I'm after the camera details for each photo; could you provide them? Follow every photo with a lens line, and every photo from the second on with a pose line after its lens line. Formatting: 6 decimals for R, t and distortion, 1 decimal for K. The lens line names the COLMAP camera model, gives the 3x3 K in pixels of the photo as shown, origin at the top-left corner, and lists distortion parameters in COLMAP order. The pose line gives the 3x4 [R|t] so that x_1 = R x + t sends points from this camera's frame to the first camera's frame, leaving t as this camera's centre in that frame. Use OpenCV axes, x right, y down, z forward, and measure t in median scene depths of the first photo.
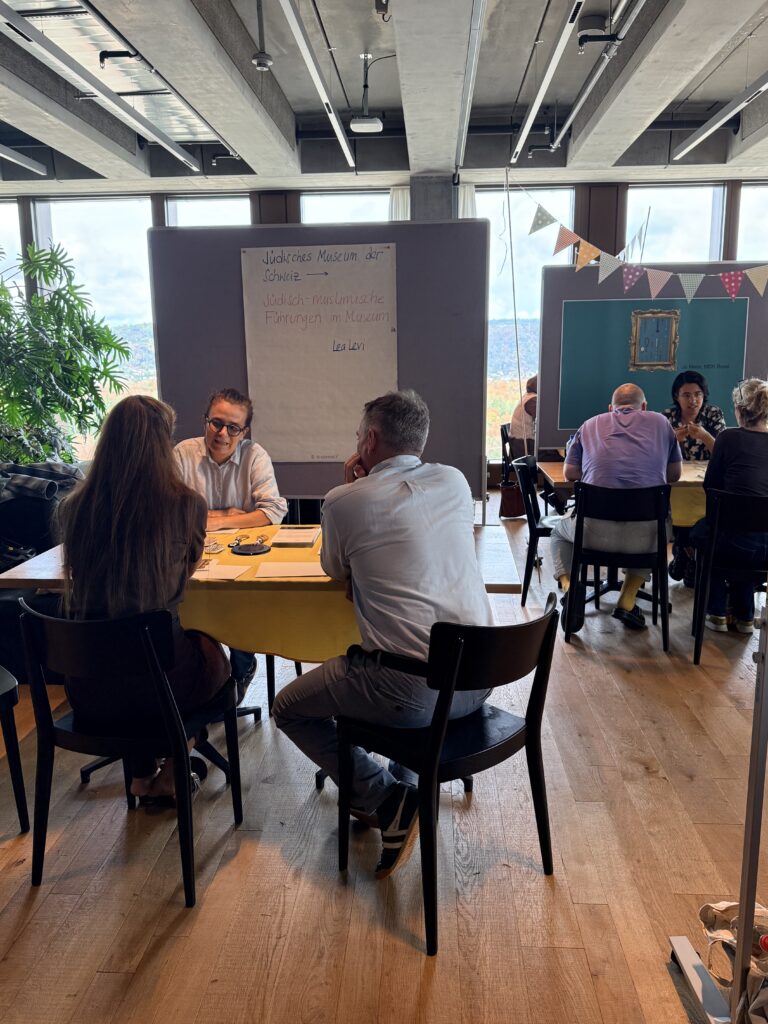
lens RADIAL K [[836.2, 0, 390.2], [0, 836.2, 521.1], [0, 0, 1]] dist [0.010459, -0.002441]
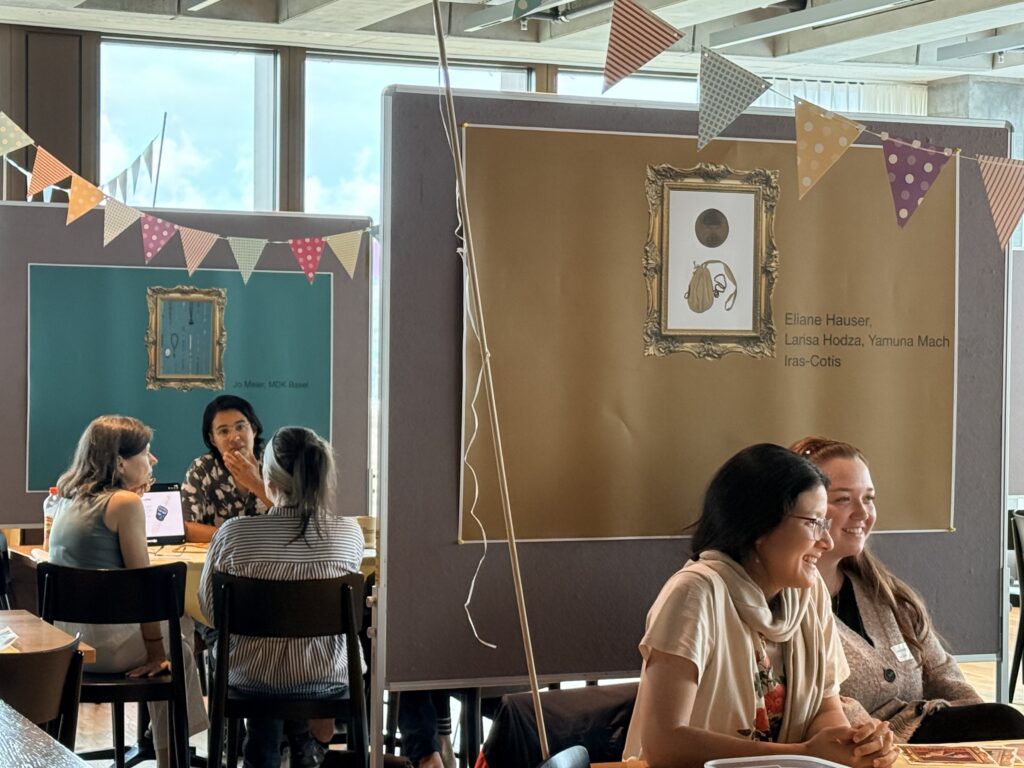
lens RADIAL K [[2335.3, 0, 513.3], [0, 2335.3, 384.9], [0, 0, 1]] dist [0.007918, 0.000000]
pose [[0.888332, 0.018899, 0.458813, -0.227466], [0.064741, 0.984018, -0.165881, 0.100265], [-0.454615, 0.177062, 0.872911, -0.515314]]
